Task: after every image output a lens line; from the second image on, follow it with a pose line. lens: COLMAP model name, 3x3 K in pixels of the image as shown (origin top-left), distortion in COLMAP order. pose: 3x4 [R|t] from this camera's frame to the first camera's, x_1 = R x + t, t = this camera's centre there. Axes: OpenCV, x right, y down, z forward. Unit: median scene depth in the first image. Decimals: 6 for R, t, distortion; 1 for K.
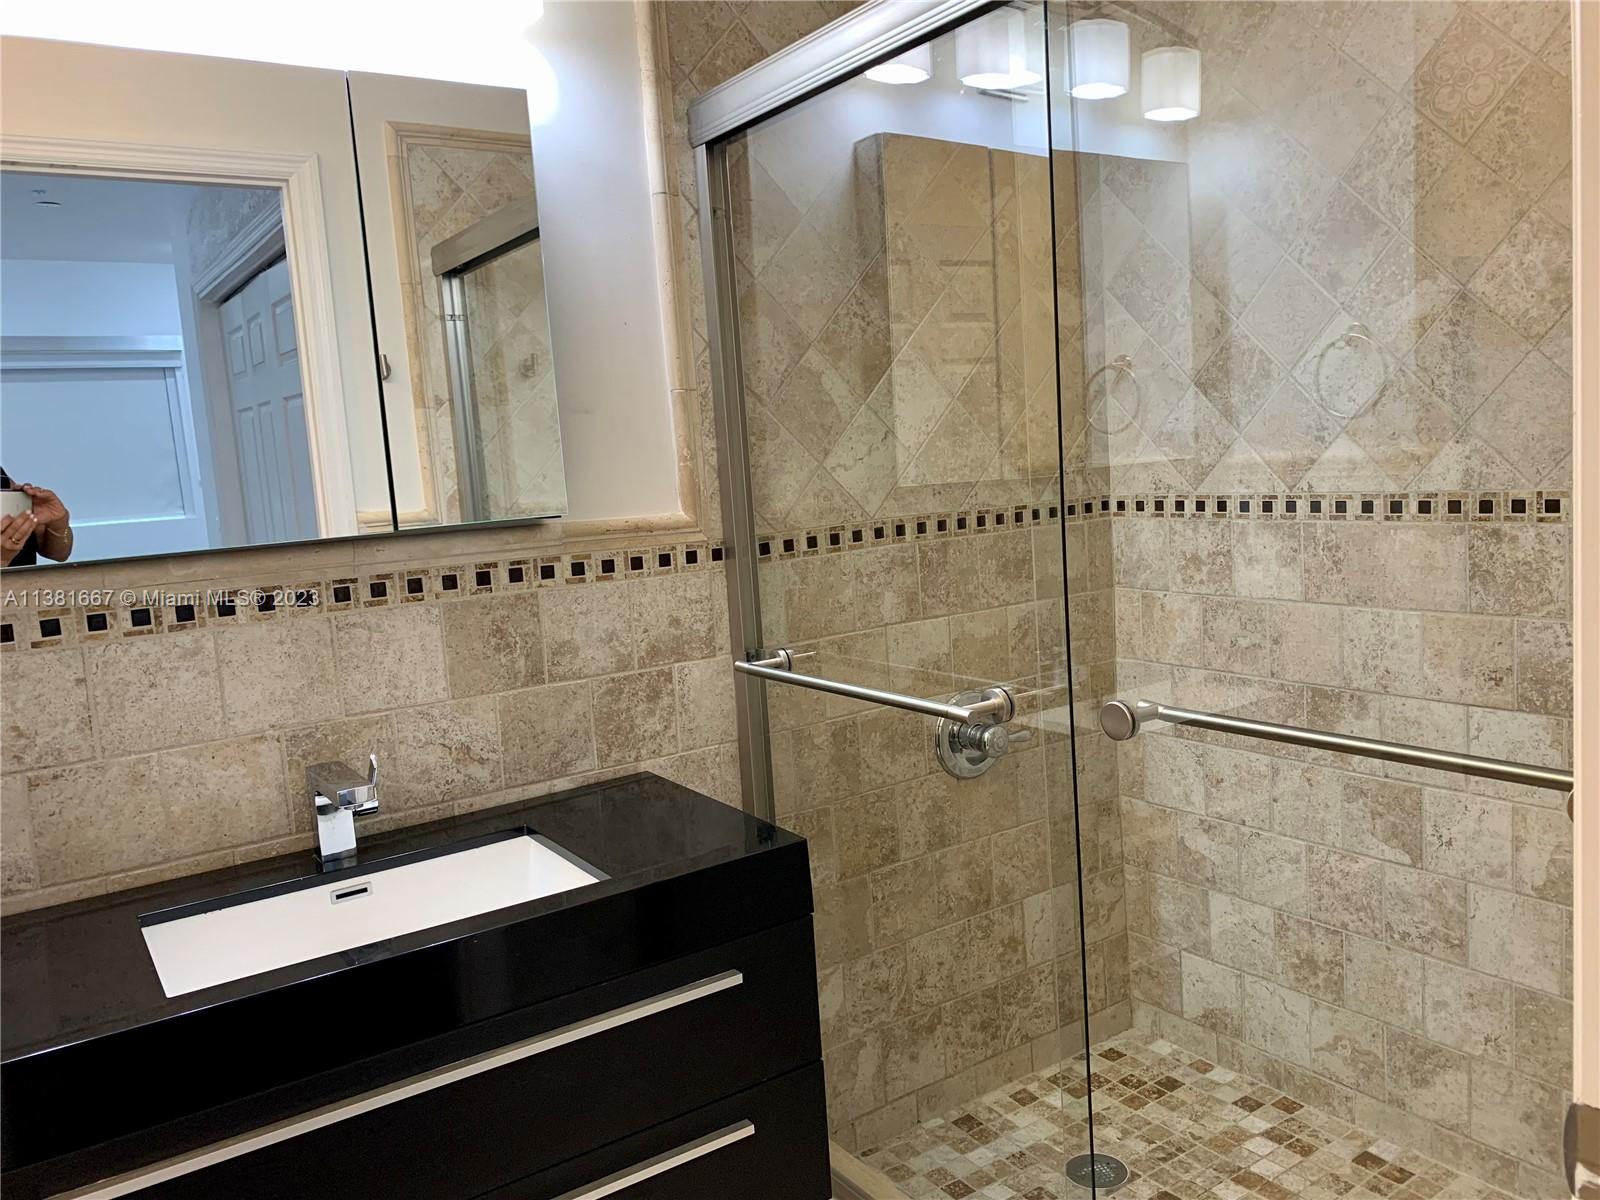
lens RADIAL K [[1218.8, 0, 796.3], [0, 1218.8, 605.9], [0, 0, 1]] dist [0.031967, -0.044970]
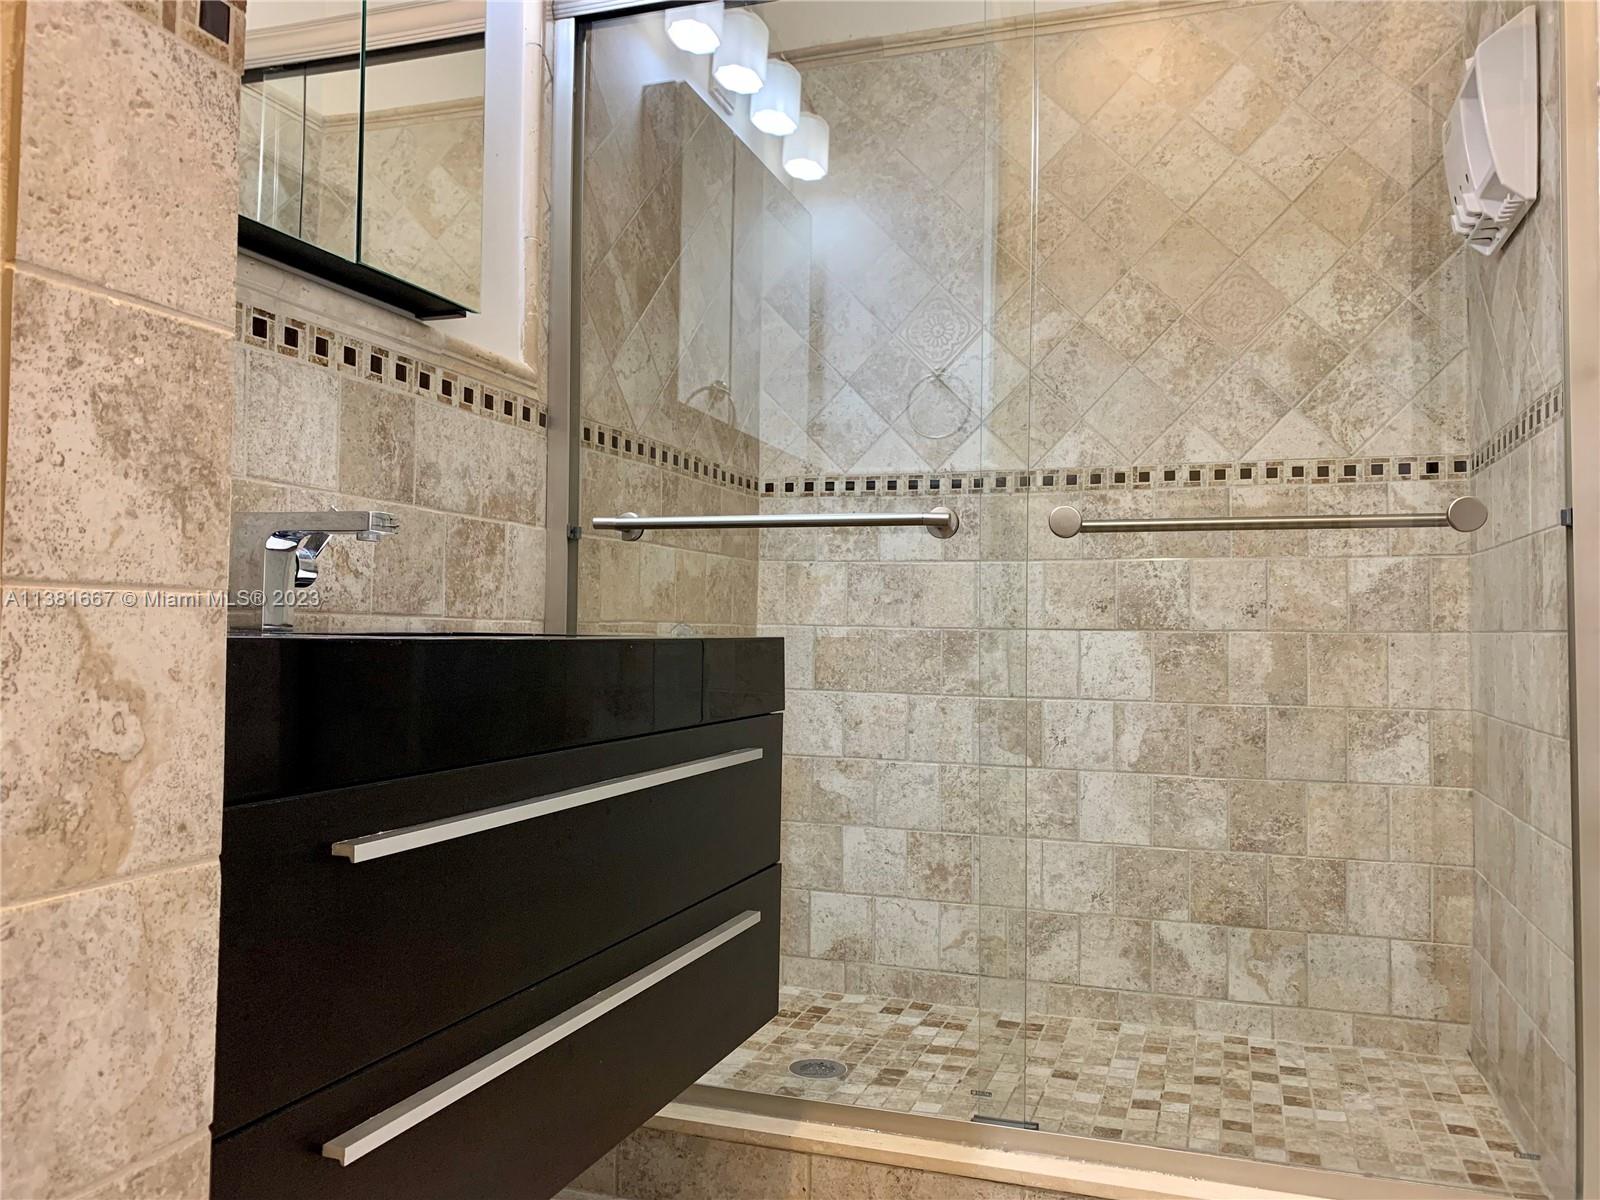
lens RADIAL K [[1218.8, 0, 830.2], [0, 1218.8, 580.1], [0, 0, 1]] dist [0.031967, -0.044970]
pose [[0.797033, 0.097912, 0.595946, -0.449920], [0.003119, 0.986090, -0.166182, 0.245161], [-0.603928, 0.134312, 0.785641, 0.128357]]
